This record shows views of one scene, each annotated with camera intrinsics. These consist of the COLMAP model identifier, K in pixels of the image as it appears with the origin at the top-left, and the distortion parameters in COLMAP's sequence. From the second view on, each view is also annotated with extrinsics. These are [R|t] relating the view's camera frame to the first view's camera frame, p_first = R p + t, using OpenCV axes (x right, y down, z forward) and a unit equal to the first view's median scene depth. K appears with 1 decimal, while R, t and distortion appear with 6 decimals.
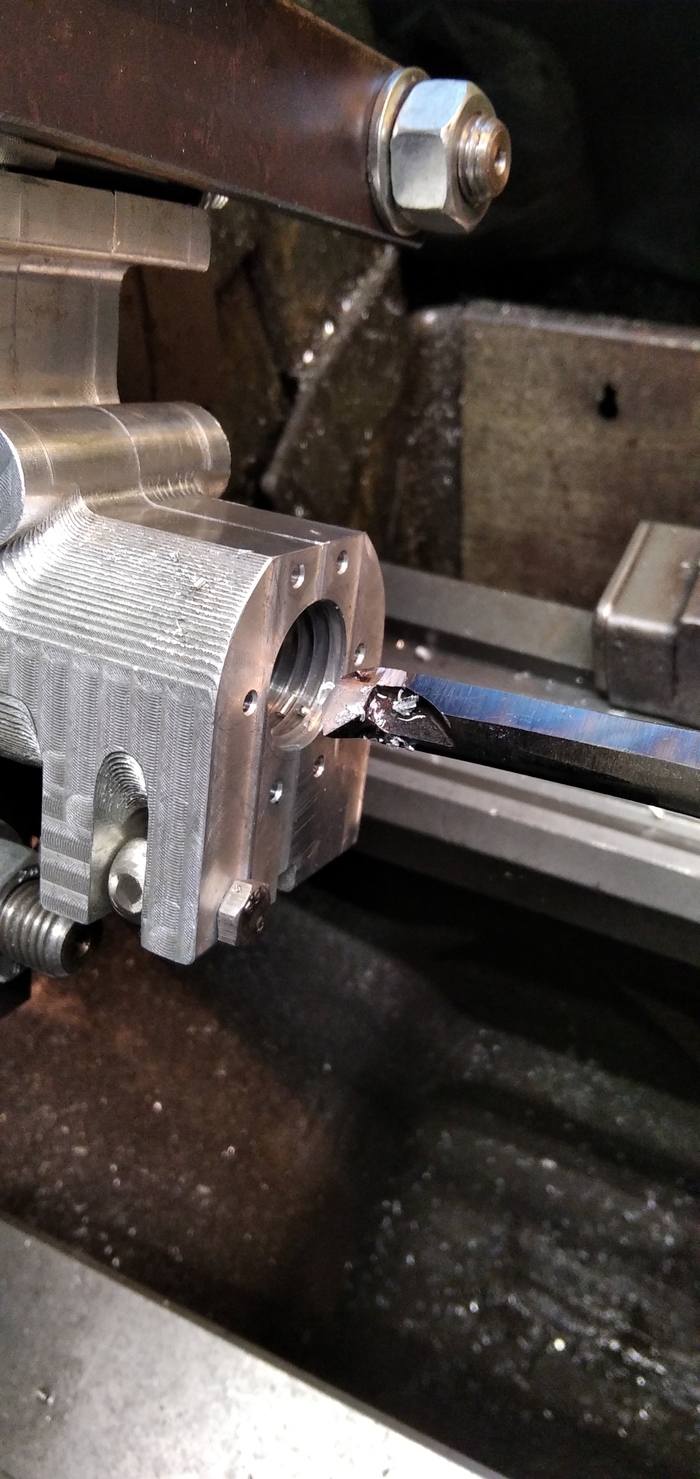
lens RADIAL K [[1209.9, 0, 357.8], [0, 1209.9, 730.1], [0, 0, 1]] dist [0.038598, -0.081177]
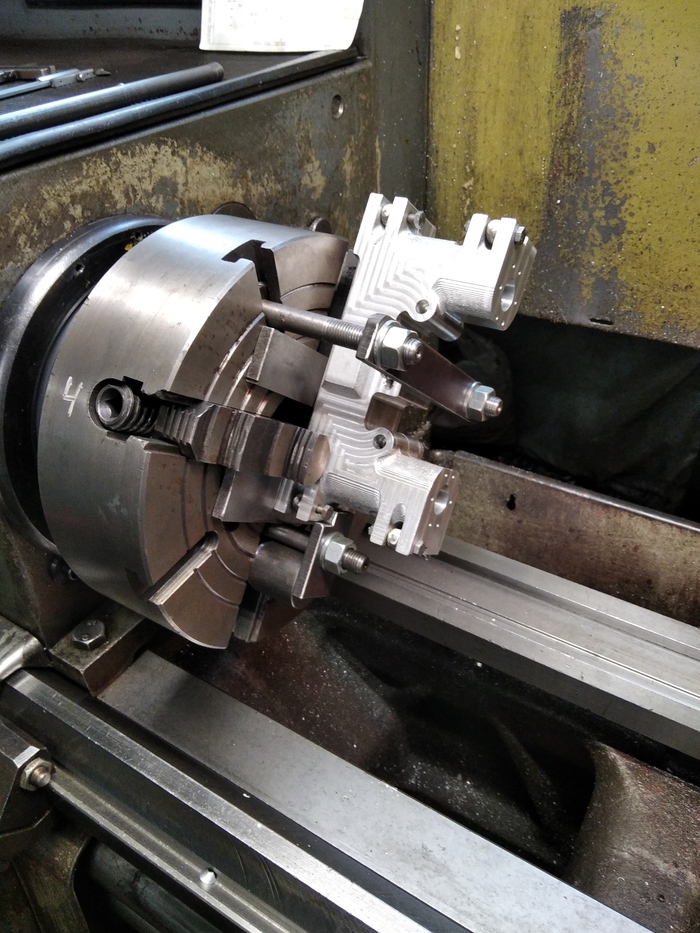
lens RADIAL K [[779.5, 0, 360.0], [0, 779.5, 460.8], [0, 0, 1]] dist [0.015839, -0.042643]
pose [[0.981504, 0.191400, -0.004068, -0.099182], [-0.182382, 0.928380, -0.323802, 0.224927], [-0.058199, 0.318554, 0.946116, -0.477309]]
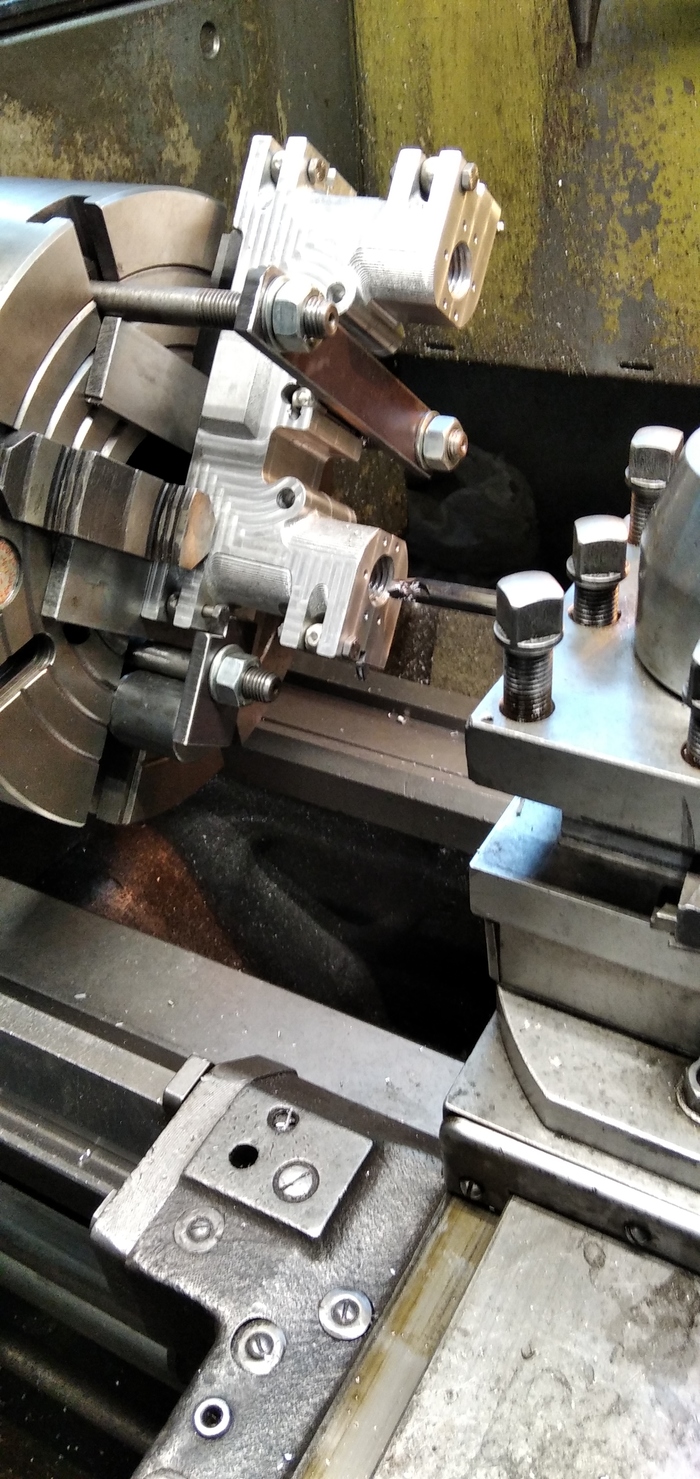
lens RADIAL K [[1209.9, 0, 369.5], [0, 1209.9, 733.3], [0, 0, 1]] dist [0.038598, -0.081177]
pose [[0.991090, 0.129156, 0.032553, -0.034499], [-0.113712, 0.947724, -0.298143, 0.346695], [-0.069359, 0.291785, 0.953966, -0.493575]]
